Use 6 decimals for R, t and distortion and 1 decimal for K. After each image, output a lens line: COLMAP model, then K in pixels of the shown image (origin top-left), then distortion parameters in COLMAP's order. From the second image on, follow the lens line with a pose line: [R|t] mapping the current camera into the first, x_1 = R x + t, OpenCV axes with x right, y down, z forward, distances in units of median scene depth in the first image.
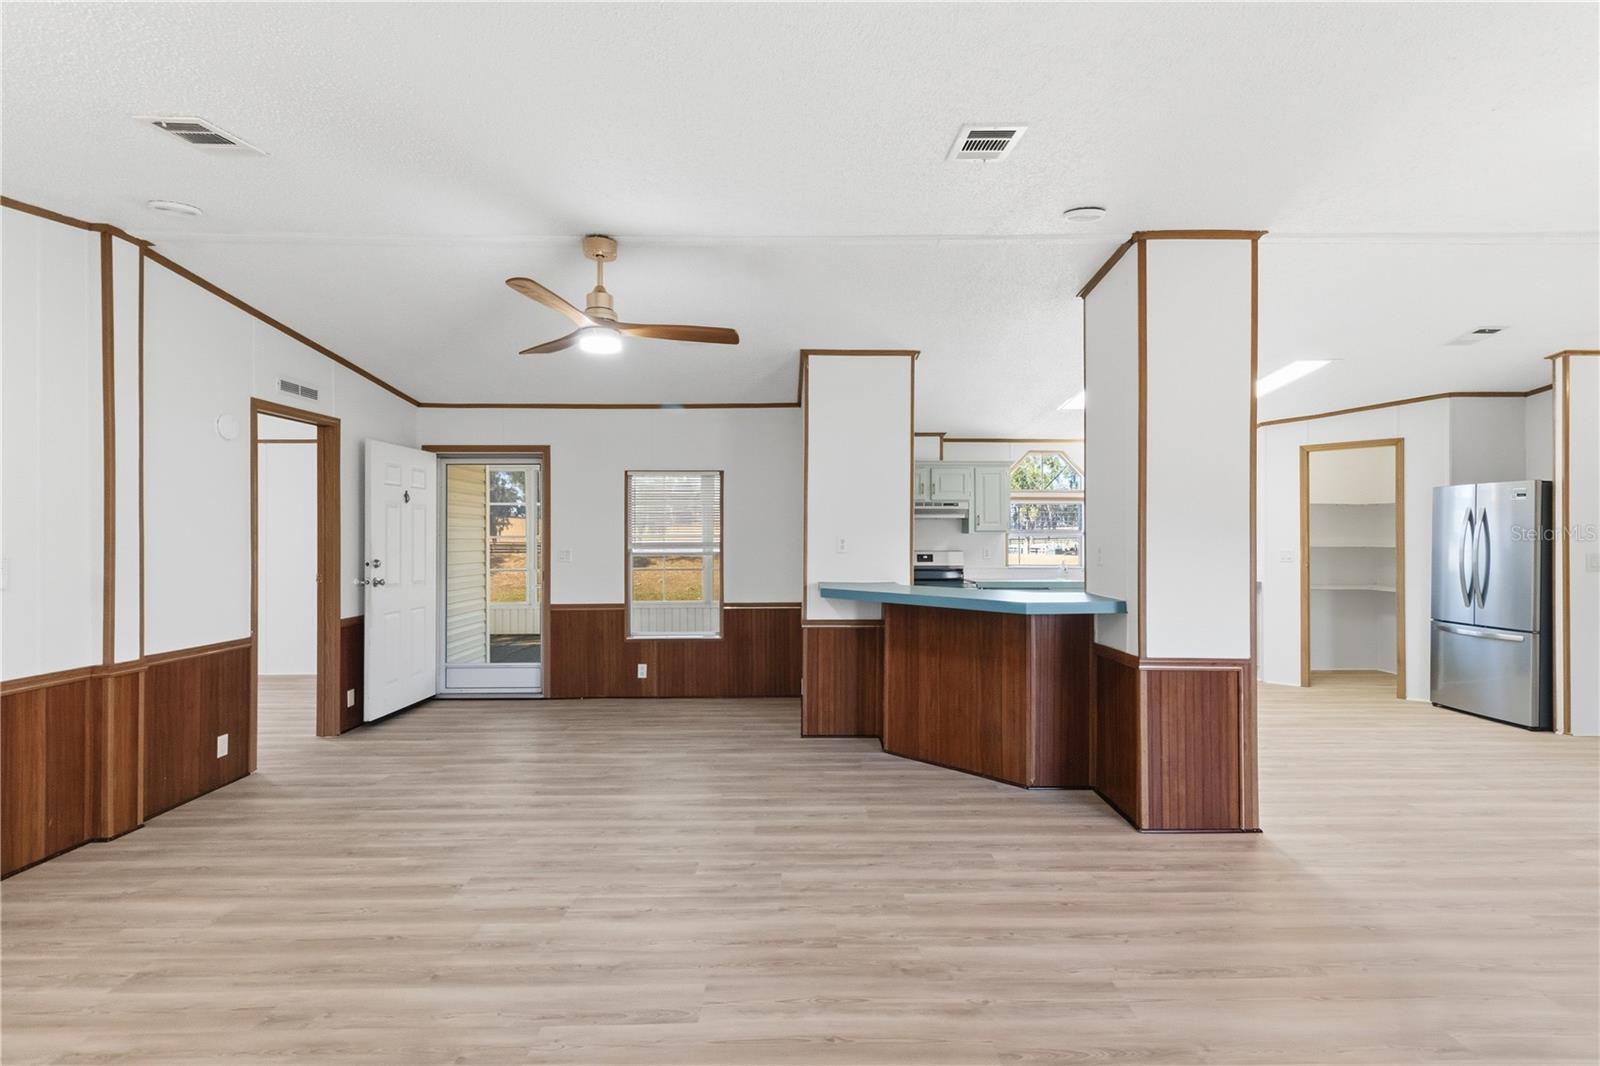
lens RADIAL K [[756.4, 0, 806.8], [0, 756.4, 538.6], [0, 0, 1]] dist [0.002652, 0.000390]
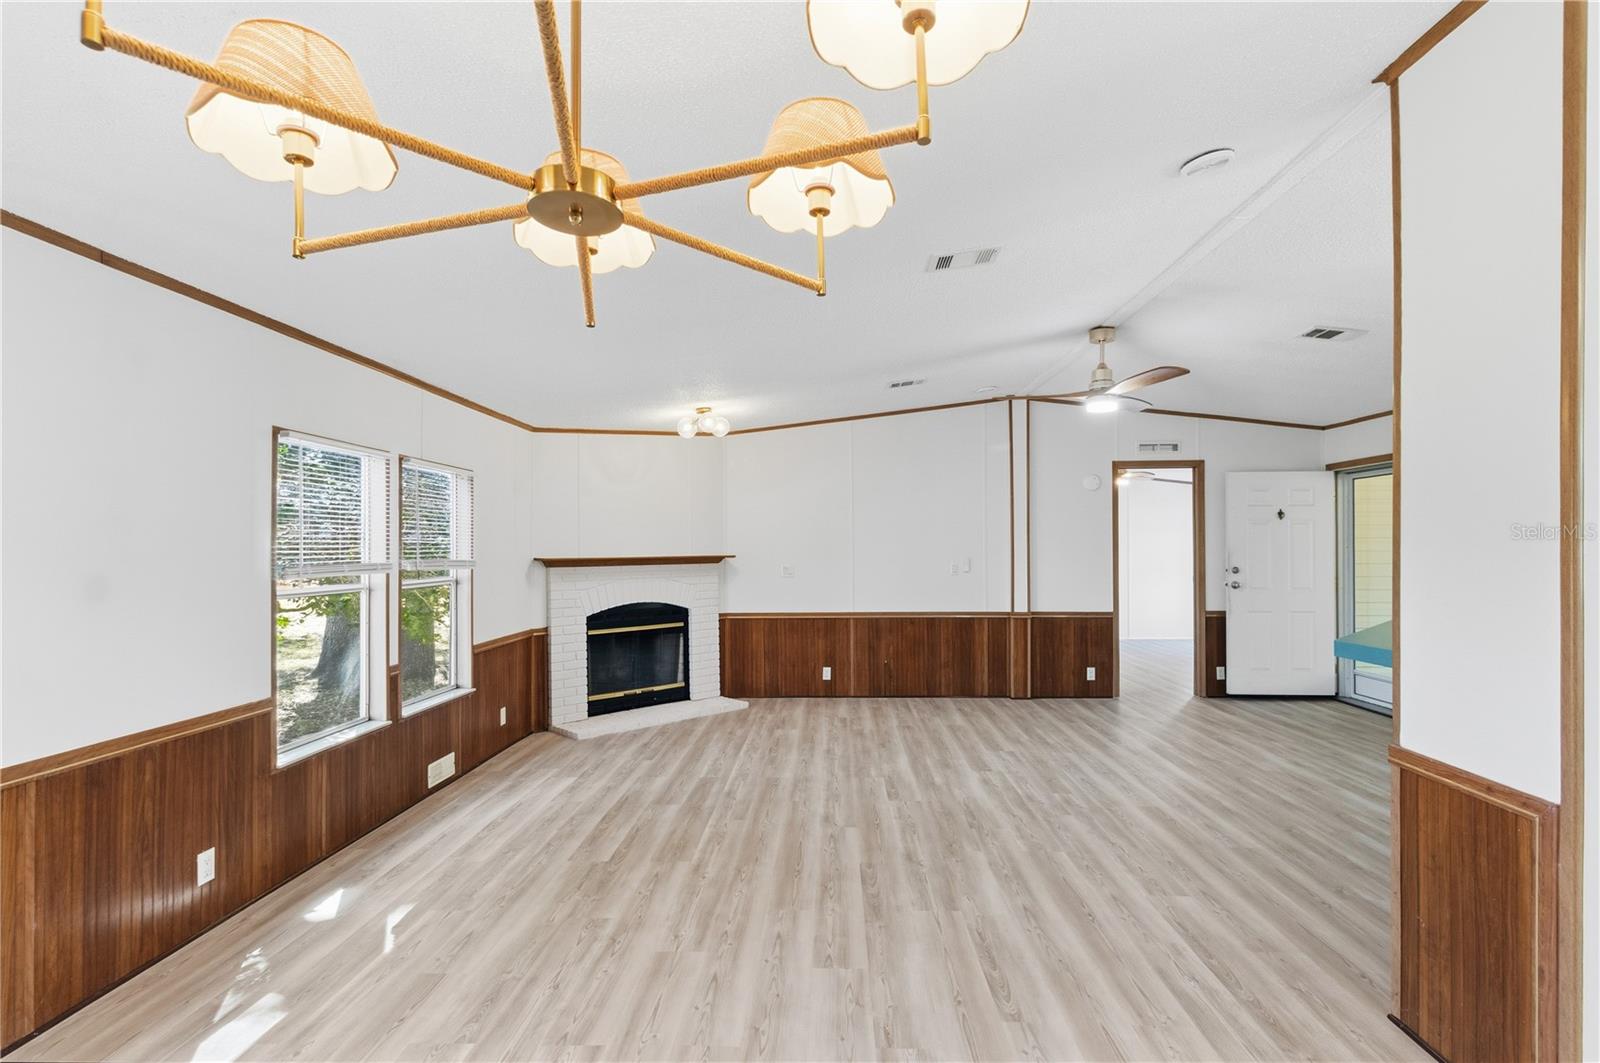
lens RADIAL K [[756.4, 0, 806.8], [0, 756.4, 537.1], [0, 0, 1]] dist [0.002652, 0.000390]
pose [[-0.048685, -0.012226, -0.998739, 1.013317], [-0.000523, 0.999925, -0.012215, -0.008174], [0.998814, -0.000072, -0.048687, 0.493534]]
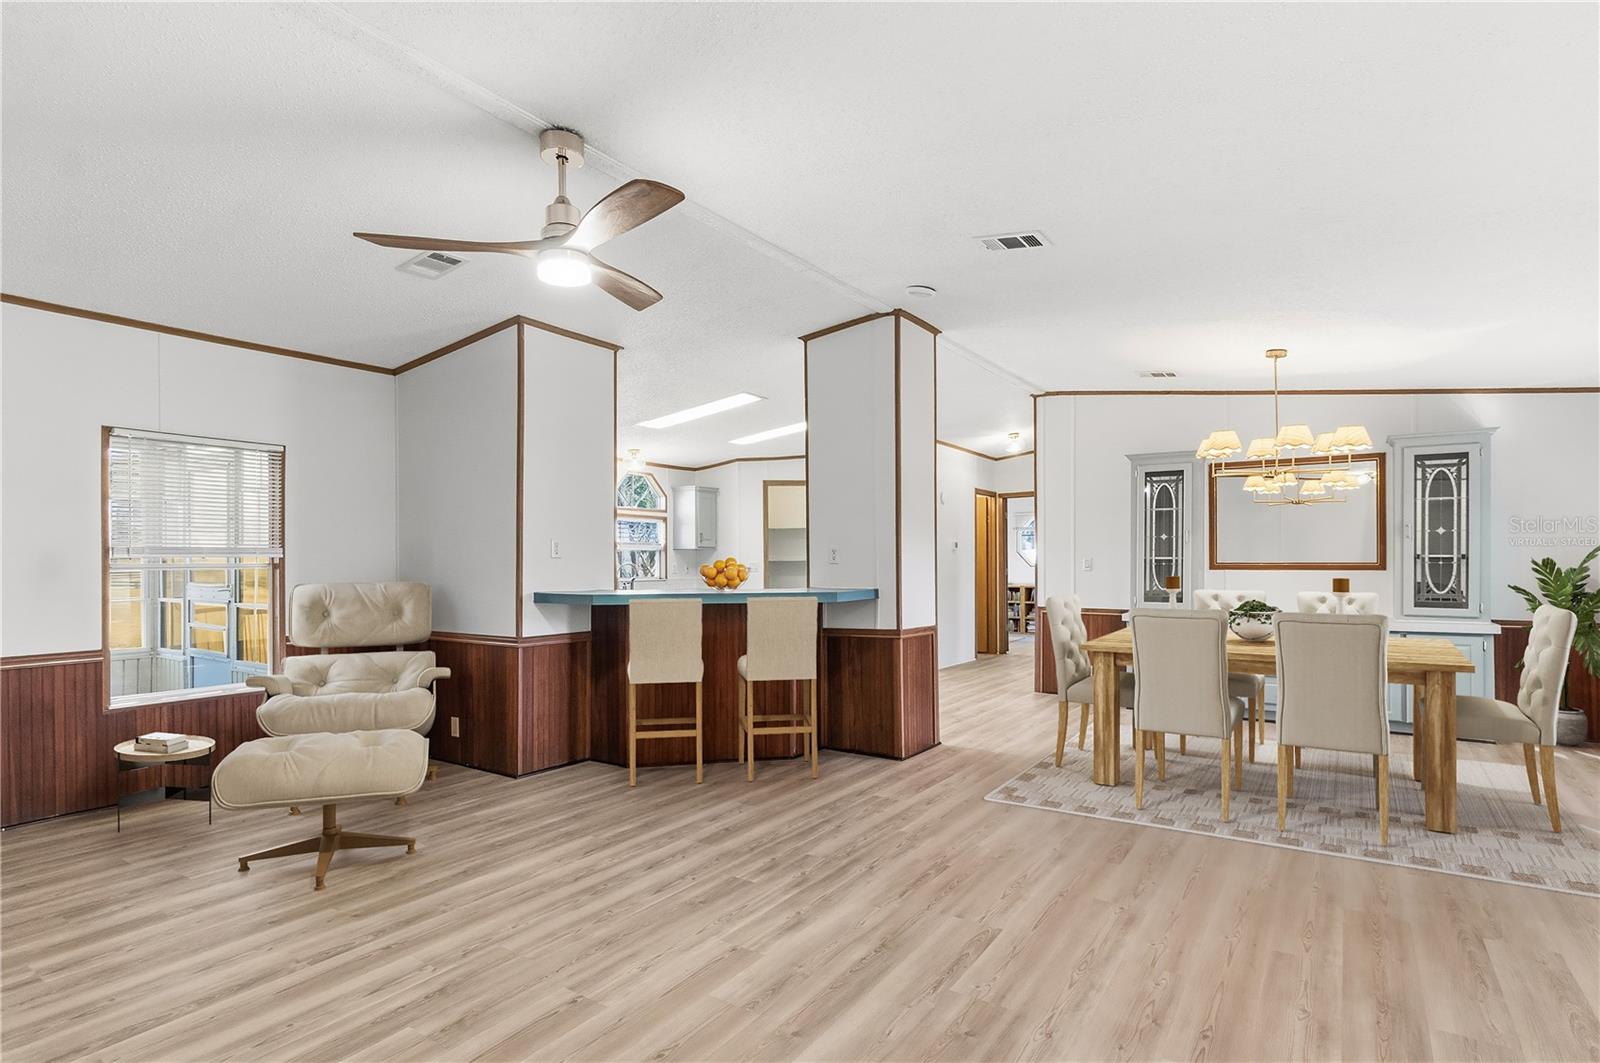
lens RADIAL K [[804.1, 0, 818.8], [0, 804.1, 567.7], [0, 0, 1]] dist [0.002746, 0.000526]
pose [[0.559599, -0.005022, 0.828748, -0.741391], [0.008432, 0.999964, 0.000367, 0.042918], [-0.828721, 0.006782, 0.559621, 0.299361]]
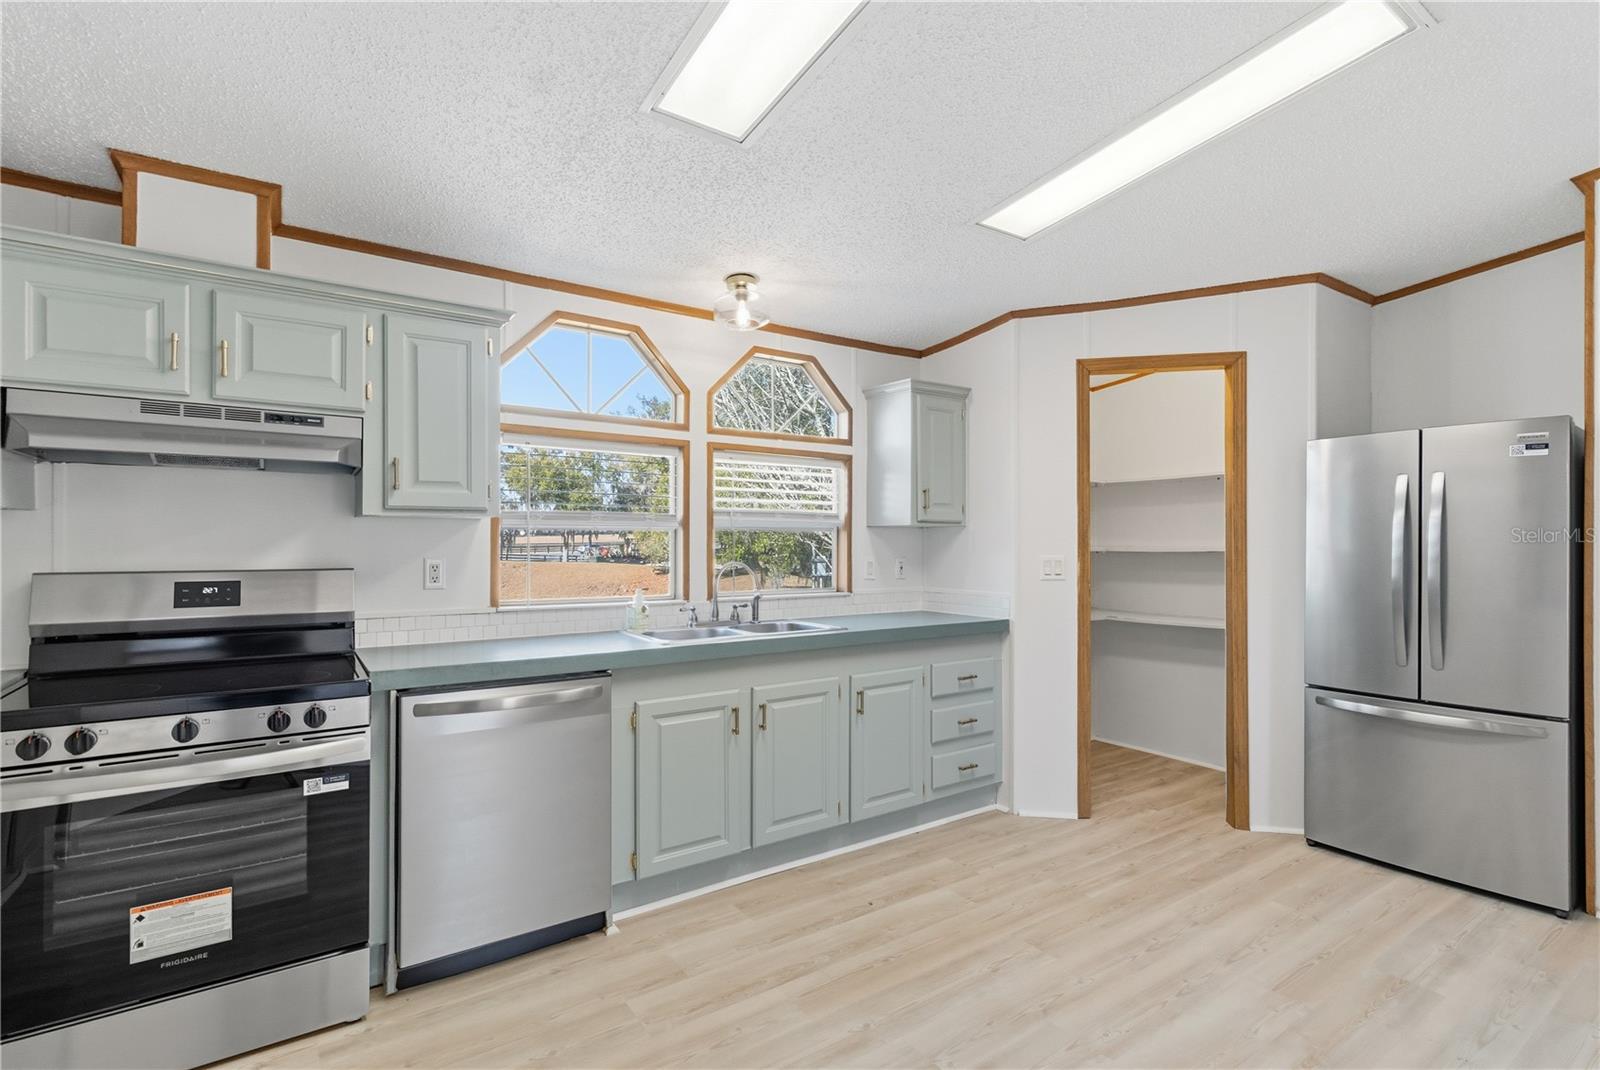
lens RADIAL K [[756.4, 0, 806.8], [0, 756.4, 540.6], [0, 0, 1]] dist [0.002652, 0.000390]
pose [[0.830666, 0.004498, 0.556752, 0.364770], [-0.000453, 0.999972, -0.007403, 0.012123], [-0.556770, 0.005897, 0.830646, 1.194708]]
